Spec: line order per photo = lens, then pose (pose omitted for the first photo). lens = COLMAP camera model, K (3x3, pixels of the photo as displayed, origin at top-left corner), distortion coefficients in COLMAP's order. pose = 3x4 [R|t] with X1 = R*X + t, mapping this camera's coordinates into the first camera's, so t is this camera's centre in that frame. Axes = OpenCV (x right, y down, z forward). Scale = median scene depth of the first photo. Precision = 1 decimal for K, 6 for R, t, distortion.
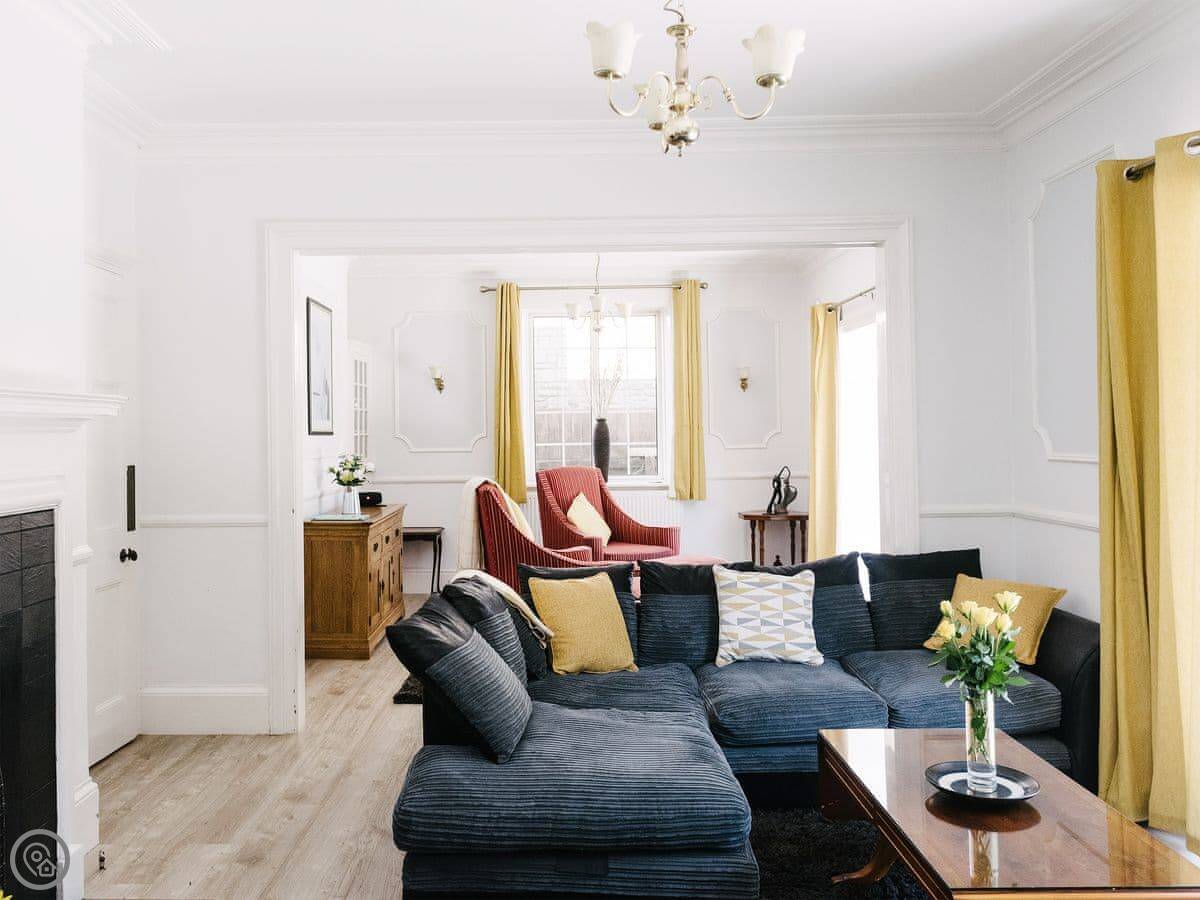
lens RADIAL K [[955.4, 0, 600.0], [0, 955.4, 450.0], [0, 0, 1]] dist [0.001218, -0.002527]
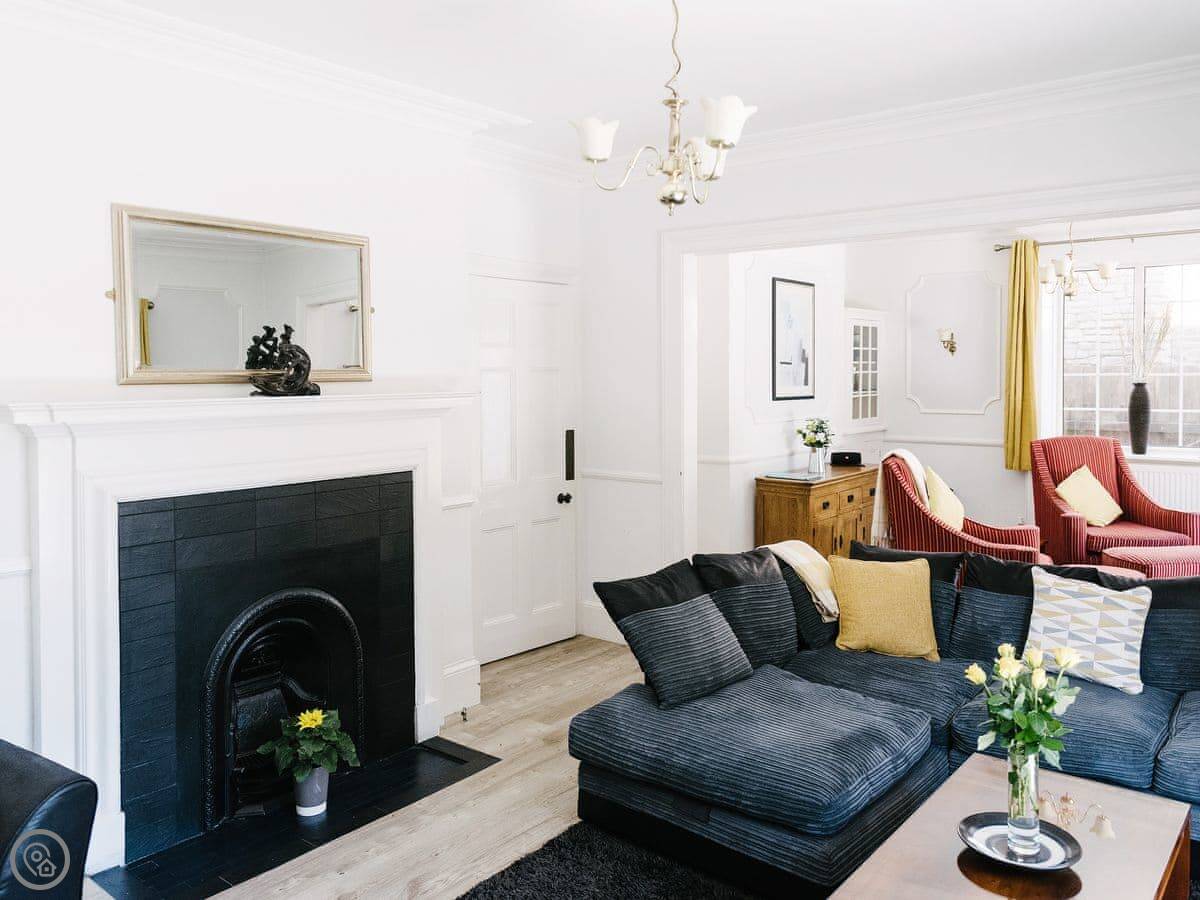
lens RADIAL K [[913.2, 0, 600.0], [0, 913.2, 450.0], [0, 0, 1]] dist [0.000958, 0.003665]
pose [[0.799627, 0.059133, -0.597578, 0.308849], [-0.022912, 0.997419, 0.068040, -0.045489], [0.600059, -0.040715, 0.798919, 0.029932]]
